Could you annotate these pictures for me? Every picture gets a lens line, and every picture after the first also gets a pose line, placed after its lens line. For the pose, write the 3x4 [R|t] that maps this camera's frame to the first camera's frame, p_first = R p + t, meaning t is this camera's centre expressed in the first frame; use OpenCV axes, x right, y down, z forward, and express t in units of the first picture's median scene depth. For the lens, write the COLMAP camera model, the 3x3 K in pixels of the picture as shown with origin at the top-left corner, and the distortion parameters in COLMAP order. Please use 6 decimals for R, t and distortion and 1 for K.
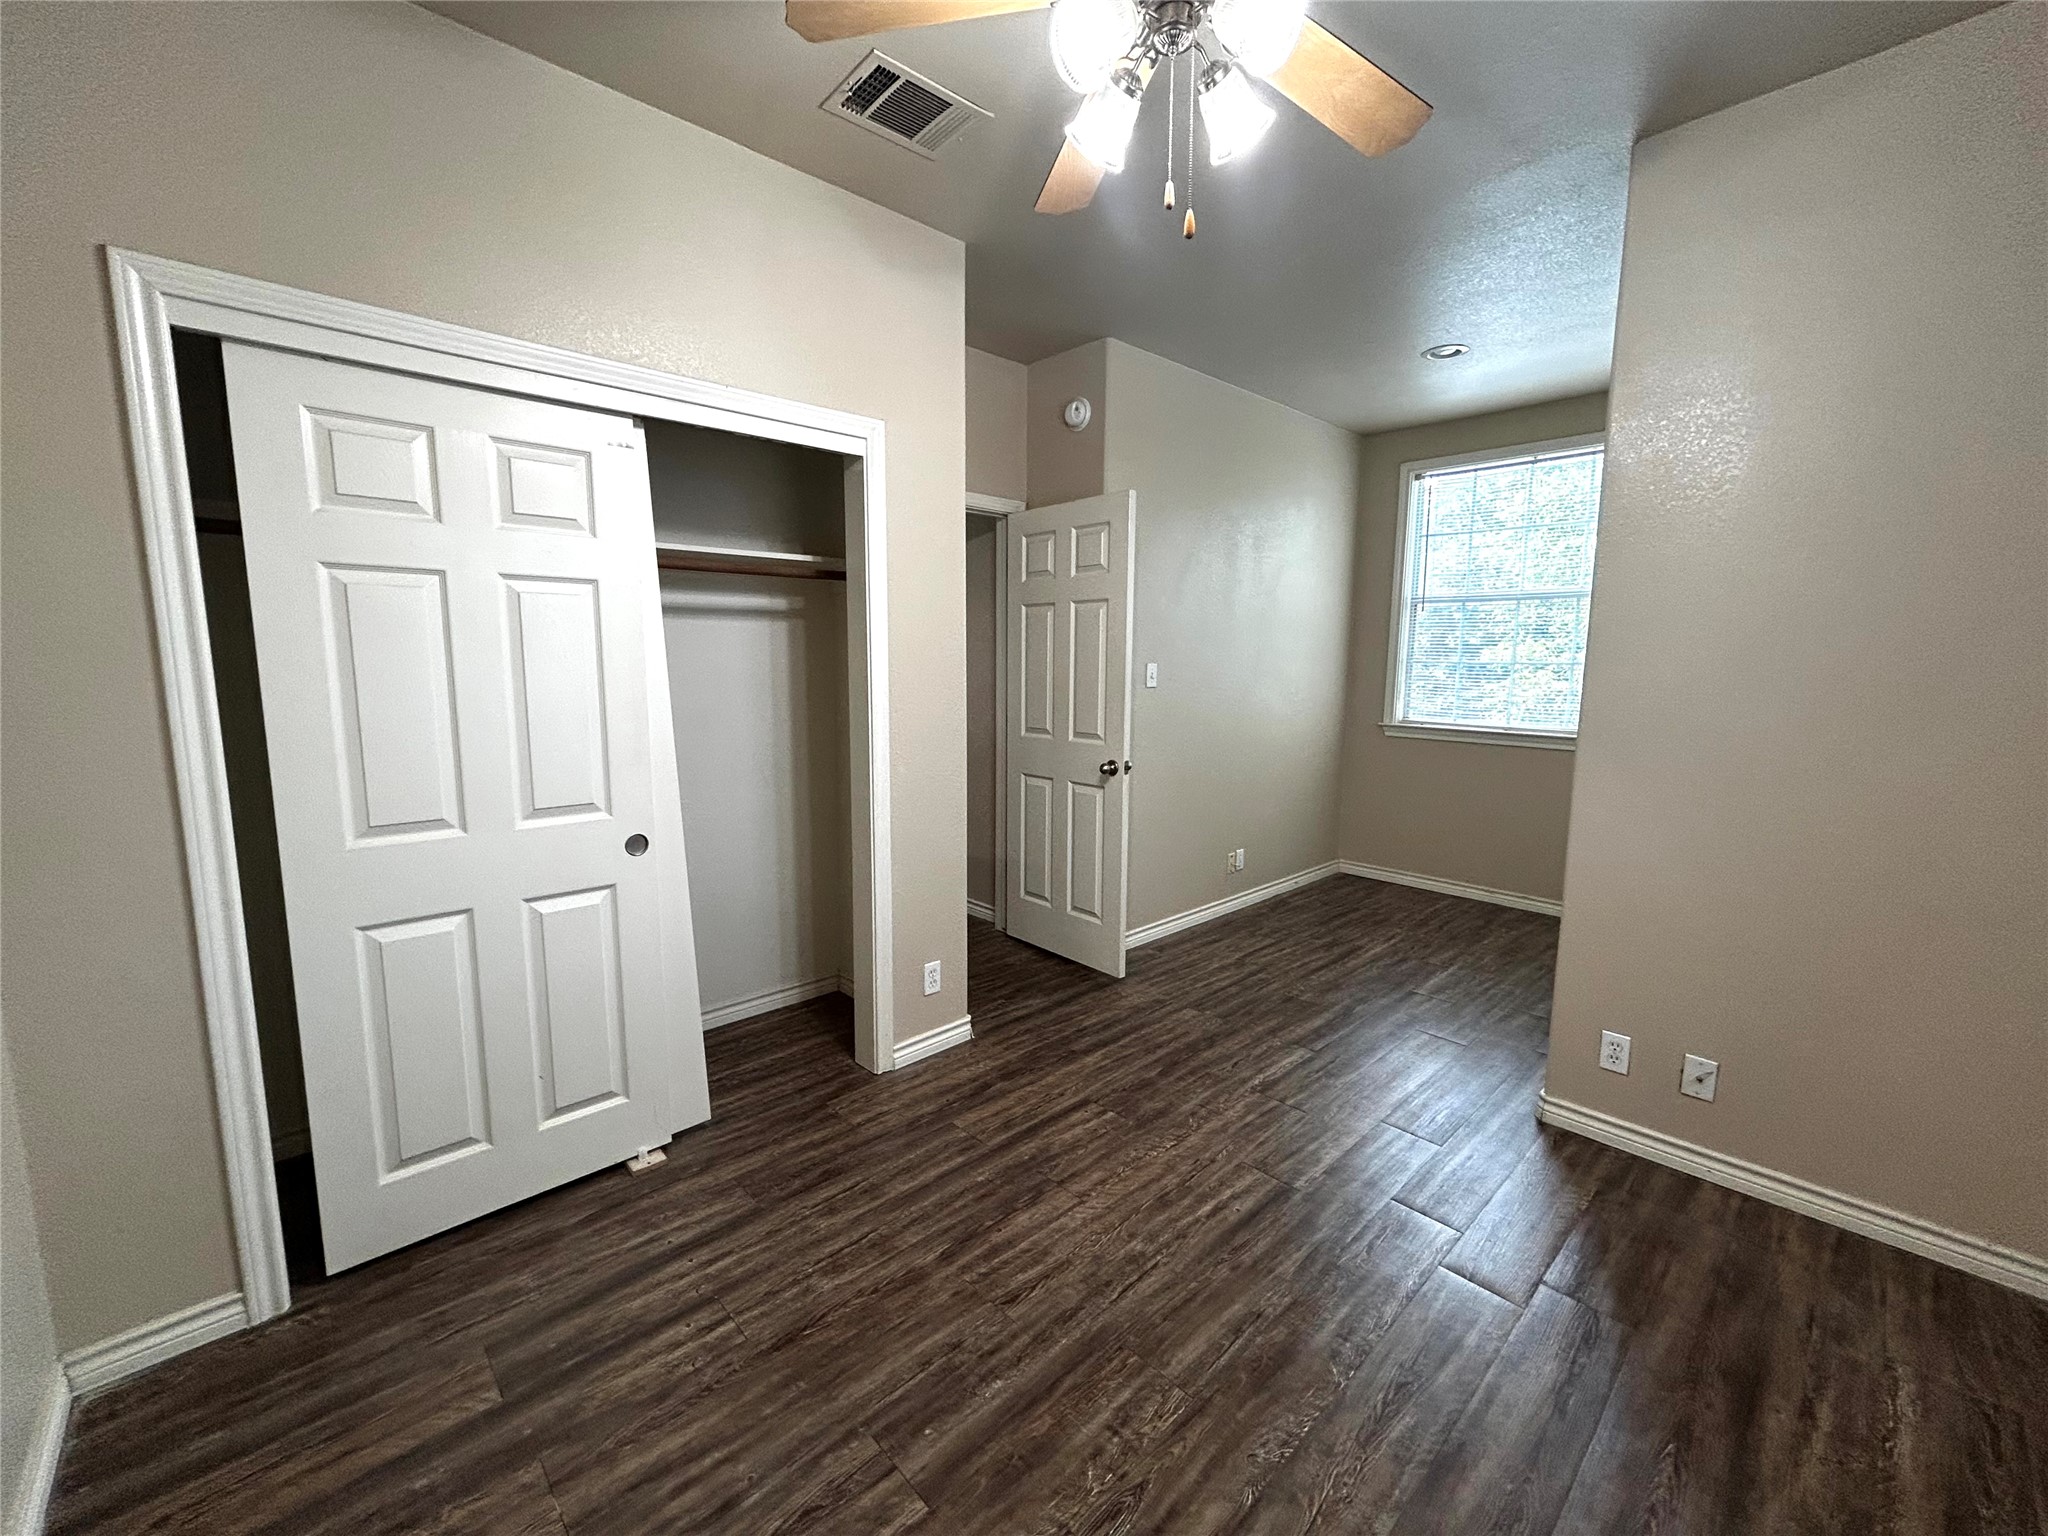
lens RADIAL K [[830.9, 0, 1021.4], [0, 830.9, 763.2], [0, 0, 1]] dist [-0.001737, 0.005724]
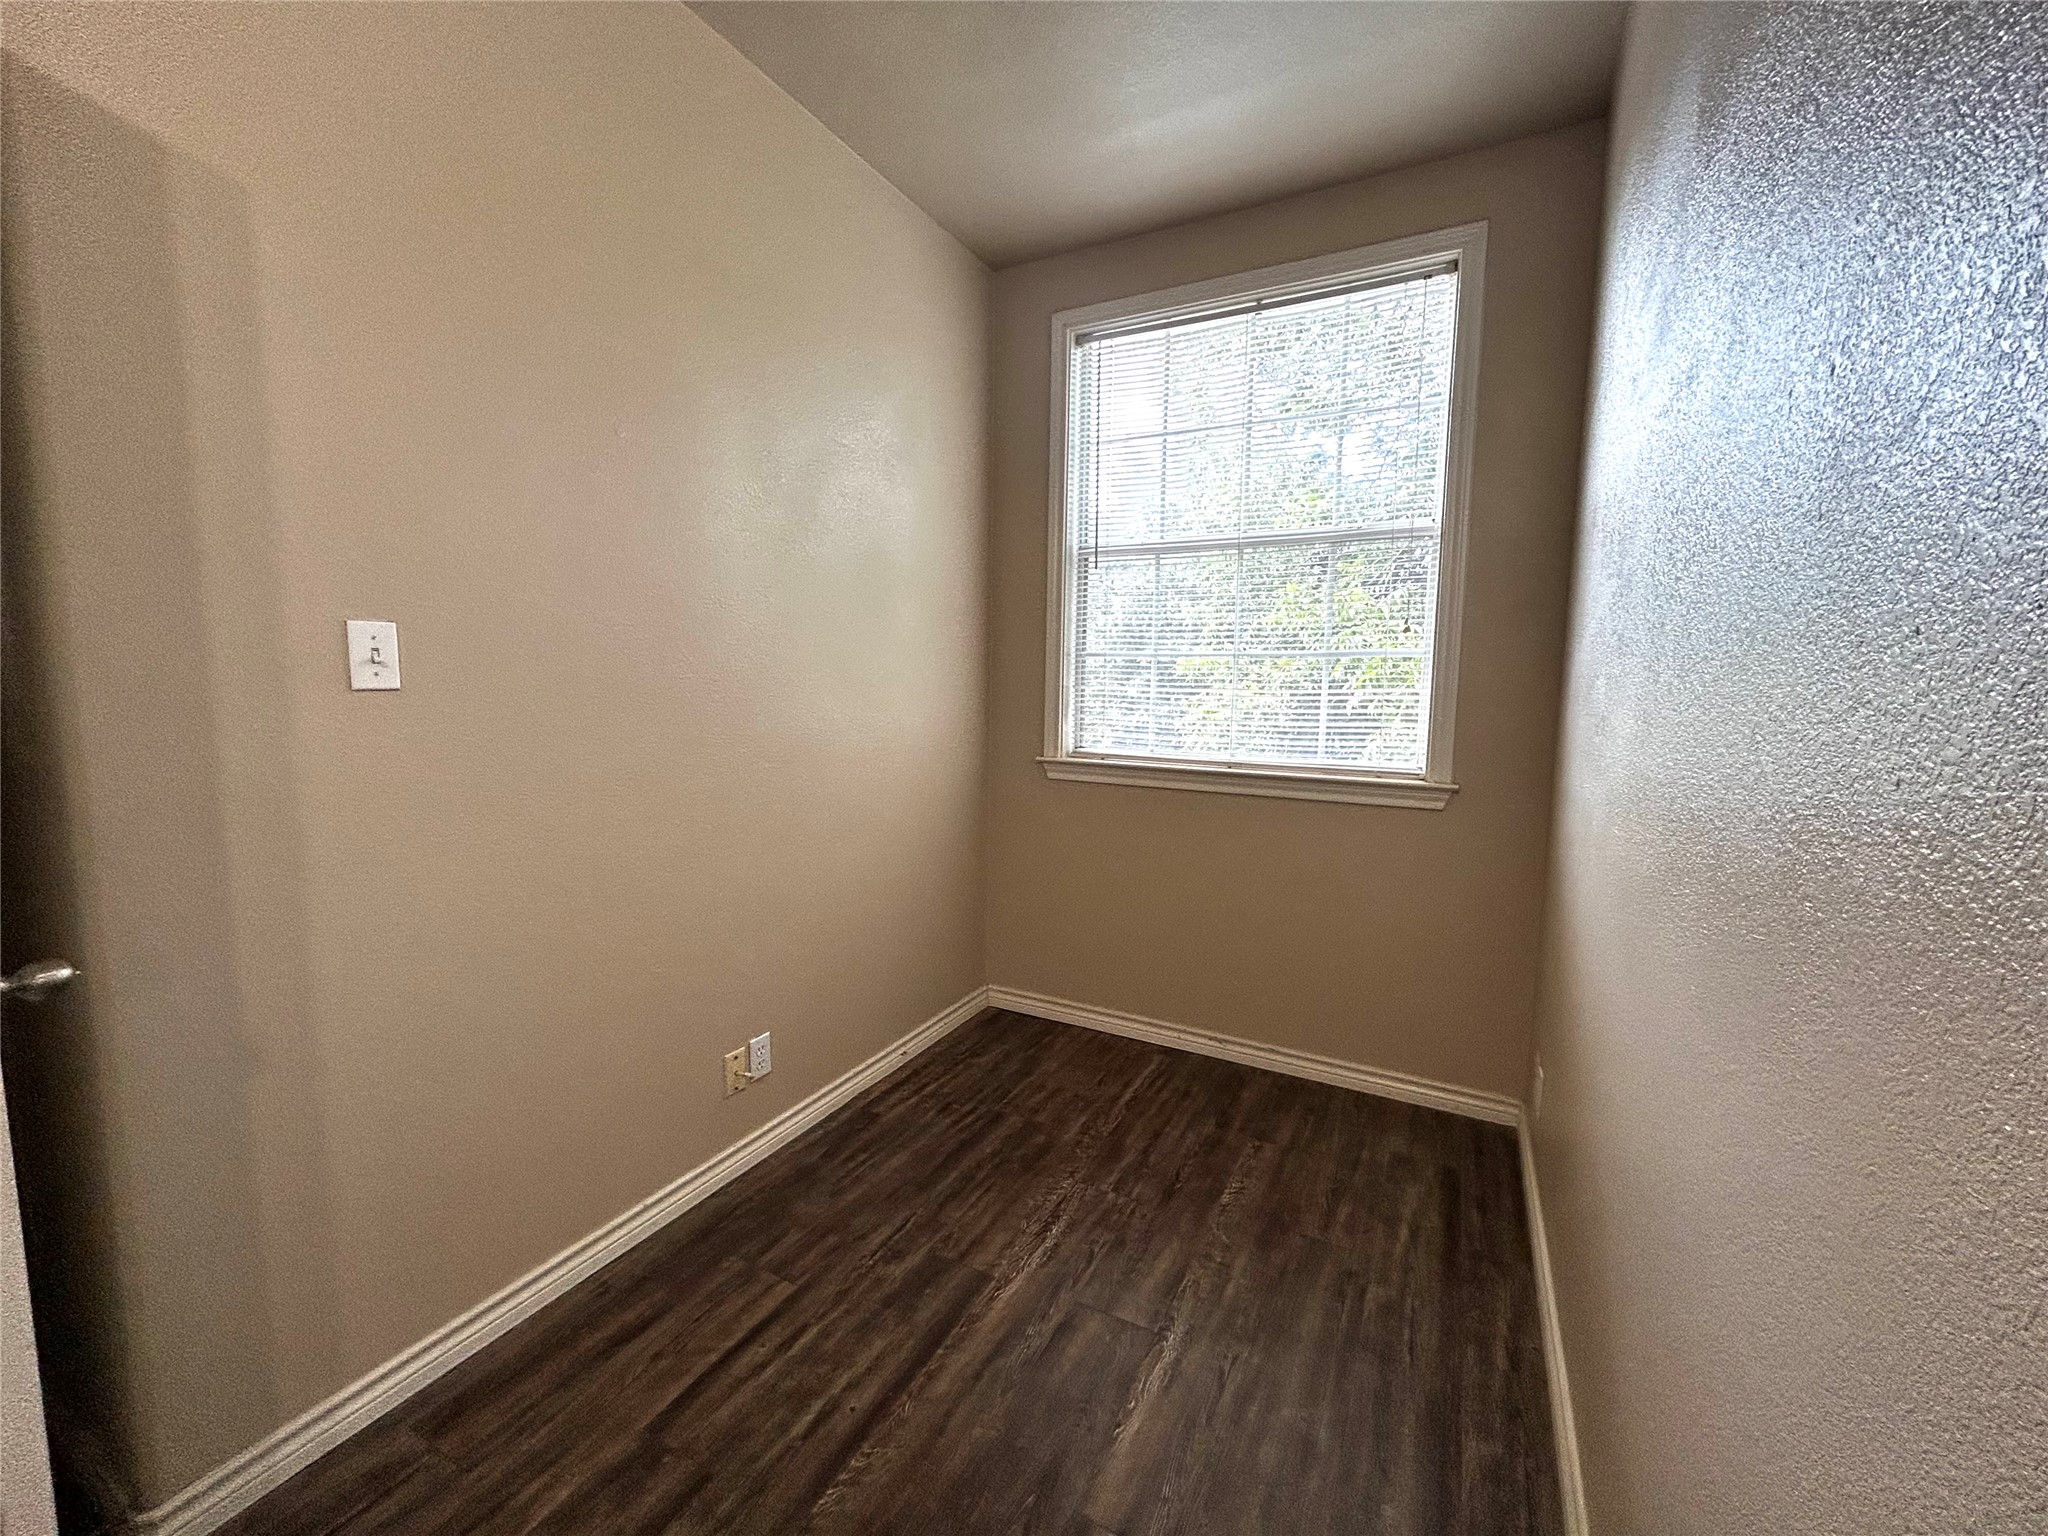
lens RADIAL K [[822.3, 0, 1023.0], [0, 822.3, 766.8], [0, 0, 1]] dist [0.000414, 0.000235]
pose [[0.946582, -0.030582, 0.321009, 0.380807], [0.037283, 0.999196, -0.014744, -0.054954], [-0.320300, 0.025925, 0.946961, 0.735587]]
